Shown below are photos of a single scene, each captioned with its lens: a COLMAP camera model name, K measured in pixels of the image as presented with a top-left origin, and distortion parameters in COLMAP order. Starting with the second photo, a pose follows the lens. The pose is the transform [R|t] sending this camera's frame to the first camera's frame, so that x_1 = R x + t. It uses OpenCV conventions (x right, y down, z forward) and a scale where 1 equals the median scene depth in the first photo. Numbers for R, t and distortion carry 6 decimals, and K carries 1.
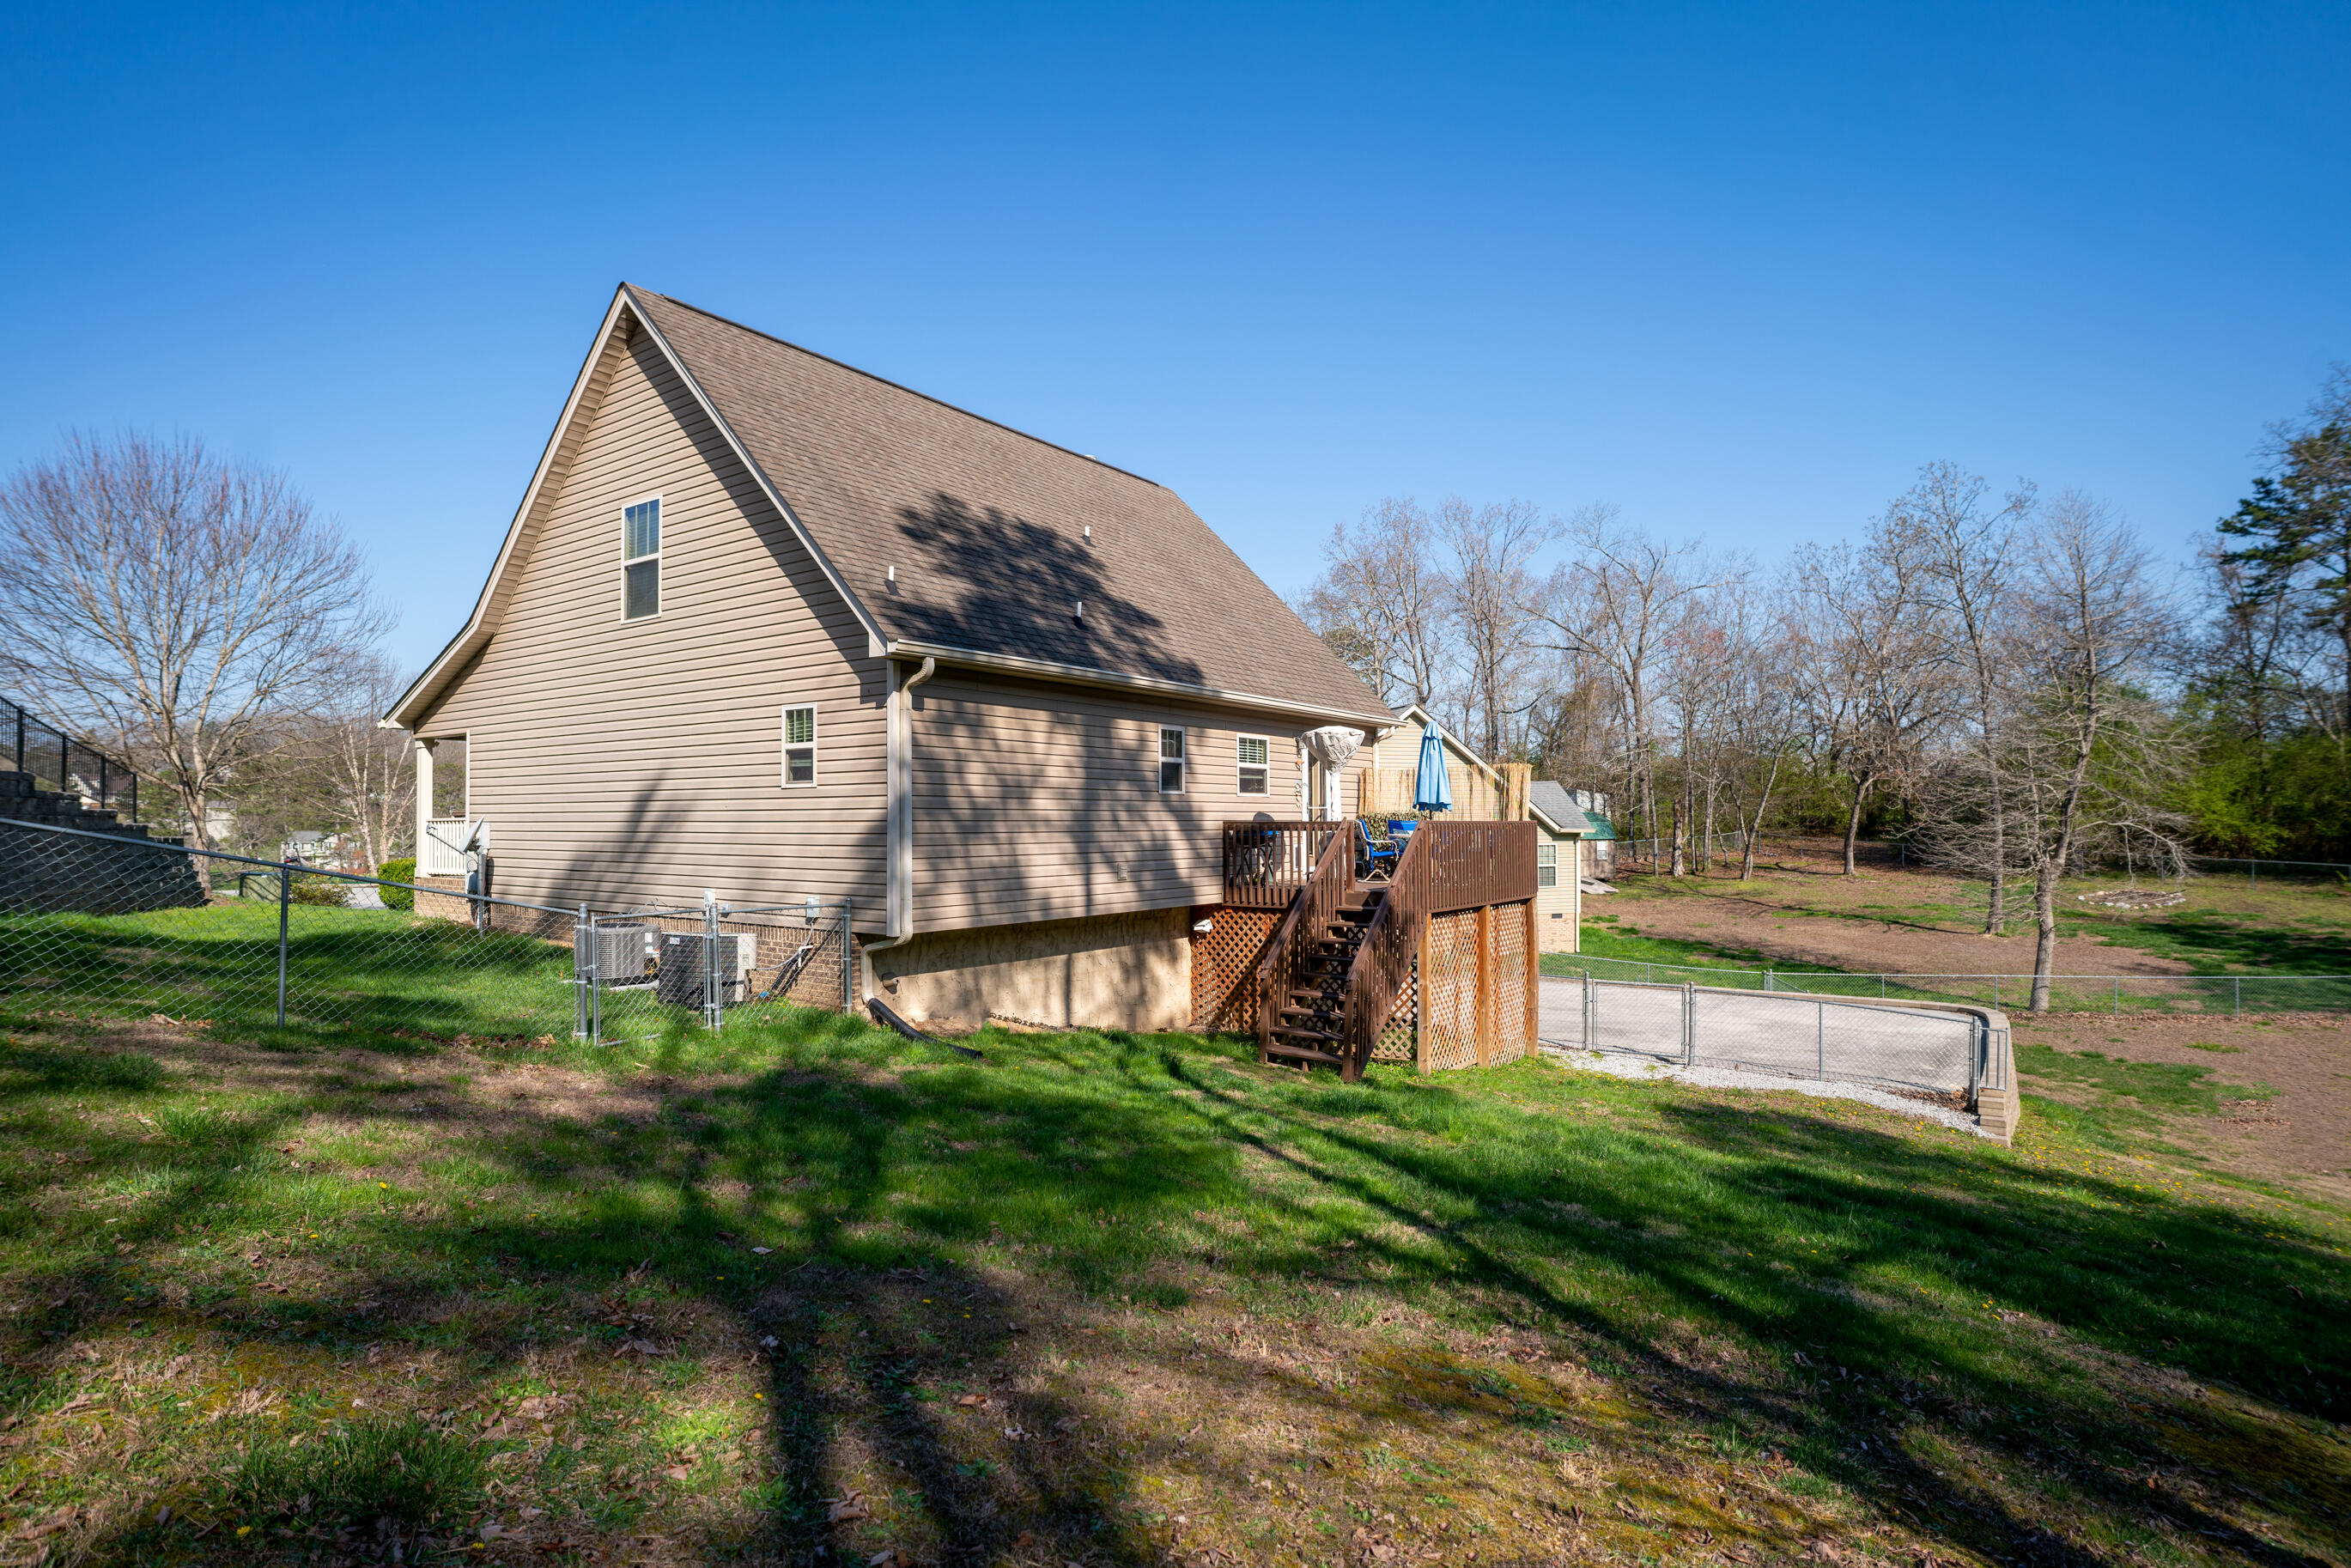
lens RADIAL K [[1215.7, 0, 1175.5], [0, 1215.7, 784.0], [0, 0, 1]] dist [0.000469, 0.000240]
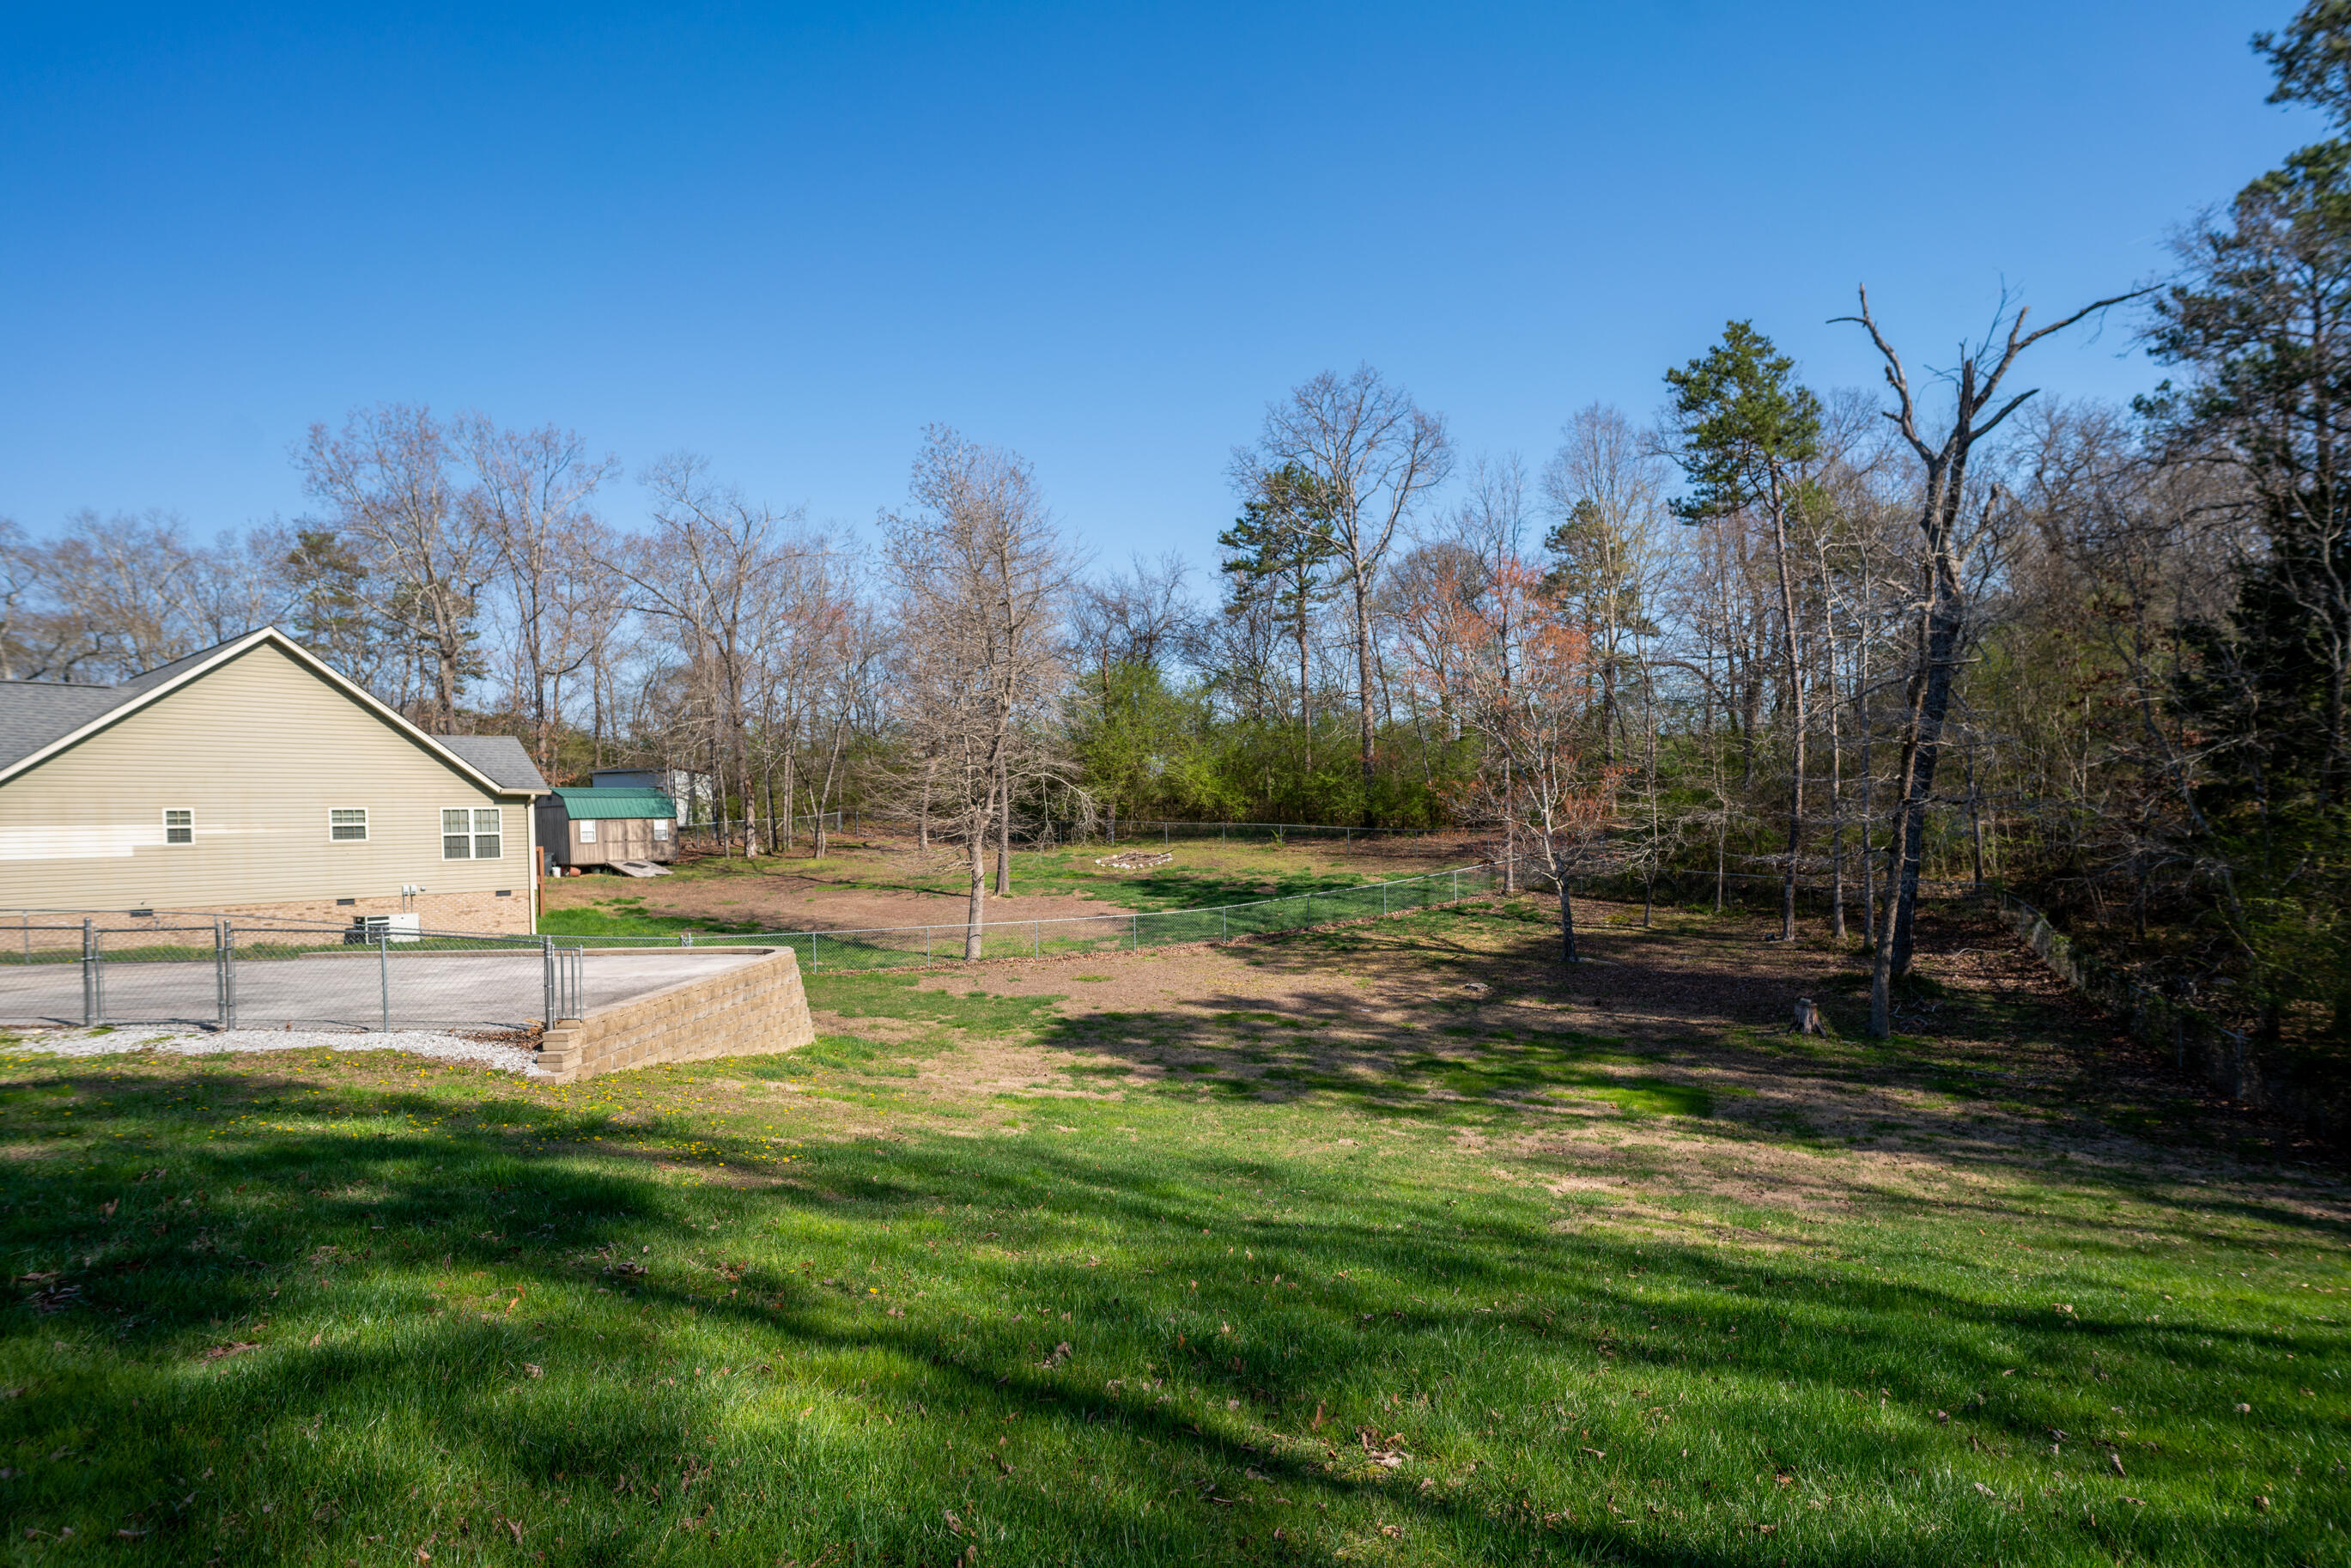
lens RADIAL K [[1231.2, 0, 1219.2], [0, 1231.2, 791.6], [0, 0, 1]] dist [0.001698, 0.001459]
pose [[0.846432, 0.003152, 0.532488, 0.239929], [0.003576, 0.999926, -0.011604, 0.042289], [-0.532486, 0.011726, 0.846358, 0.015130]]
